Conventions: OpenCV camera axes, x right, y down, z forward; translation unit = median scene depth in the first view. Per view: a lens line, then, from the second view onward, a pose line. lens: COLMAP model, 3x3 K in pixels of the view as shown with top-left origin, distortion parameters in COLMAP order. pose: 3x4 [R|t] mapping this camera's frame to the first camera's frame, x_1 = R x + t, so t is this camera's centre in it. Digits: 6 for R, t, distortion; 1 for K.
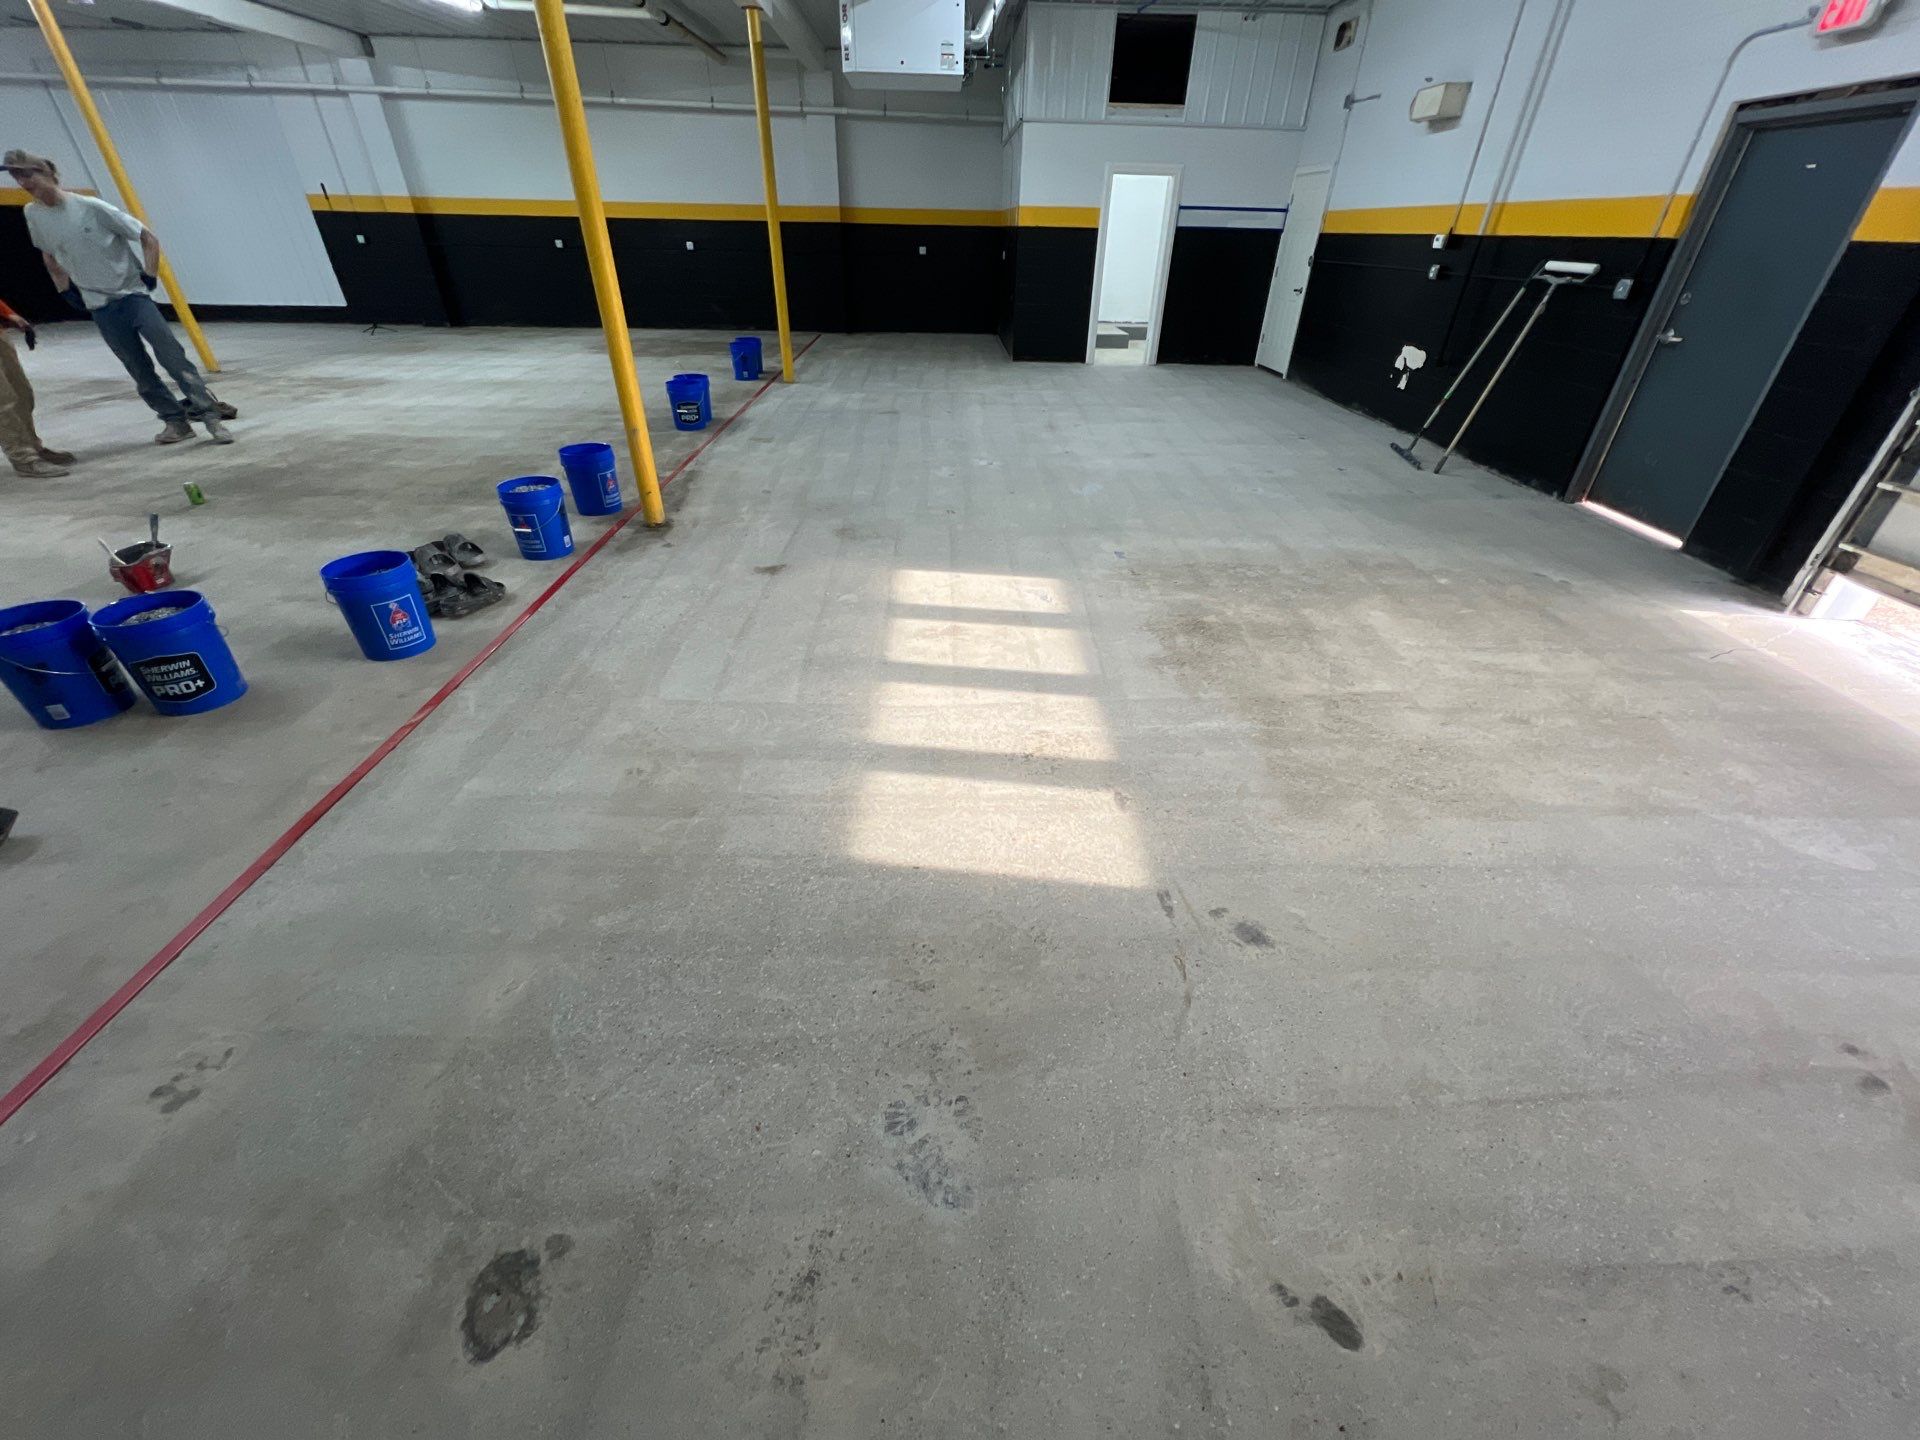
lens RADIAL K [[765.4, 0, 960.0], [0, 765.4, 720.0], [0, 0, 1]] dist [0.003417, -0.000254]
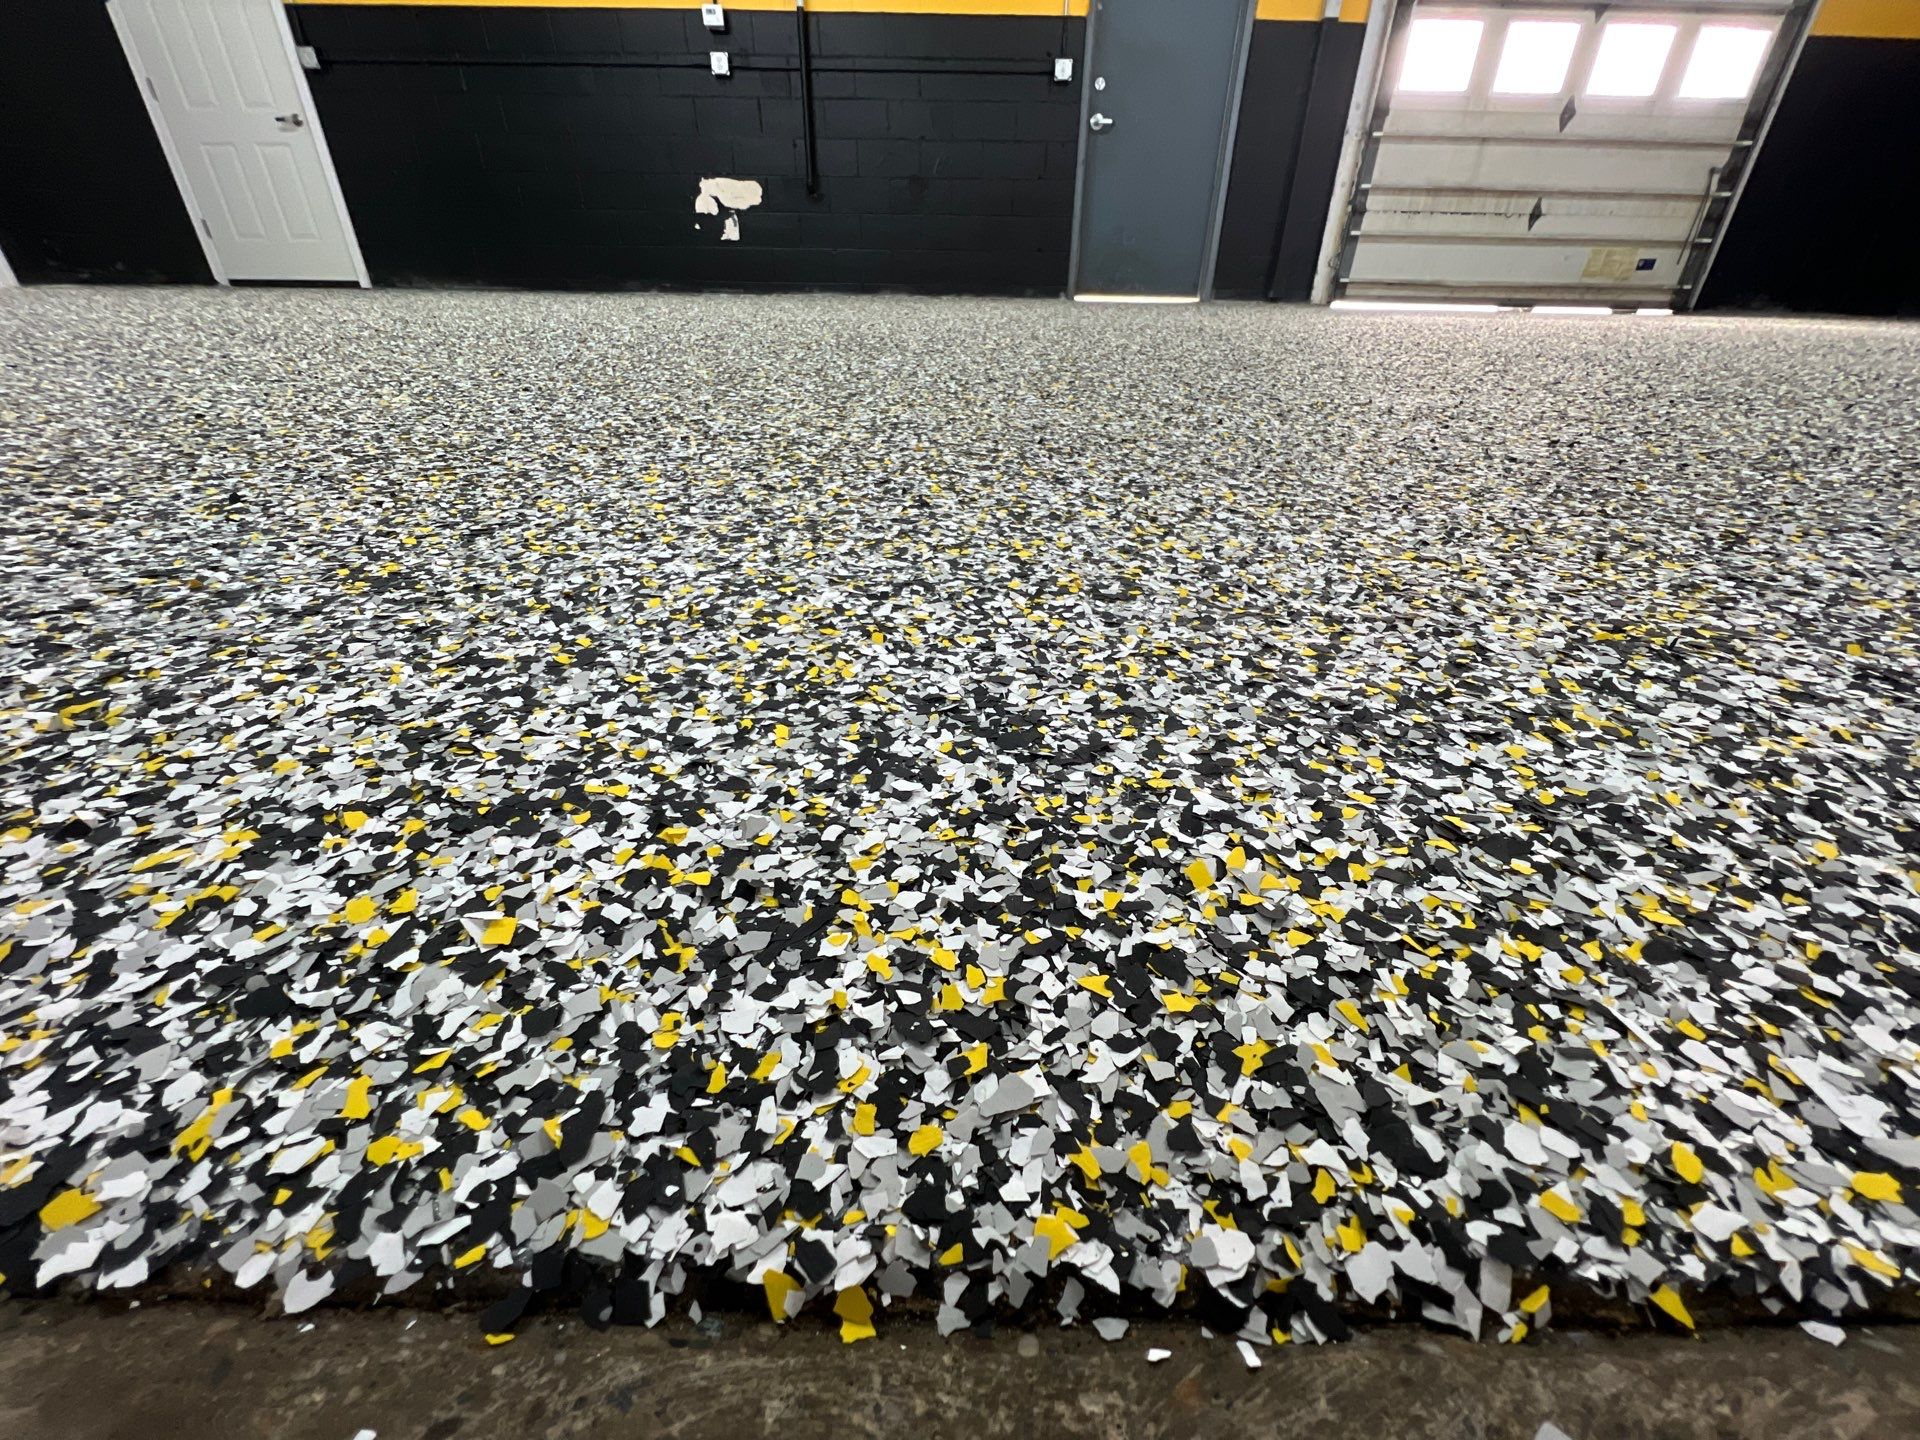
lens RADIAL K [[775.2, 0, 960.0], [0, 775.2, 720.0], [0, 0, 1]] dist [0.000712, 0.000058]
pose [[0.019332, -0.507390, 0.861500, -0.311461], [0.530122, 0.735769, 0.421443, -0.295434], [-0.847701, 0.448552, 0.283202, 0.825497]]
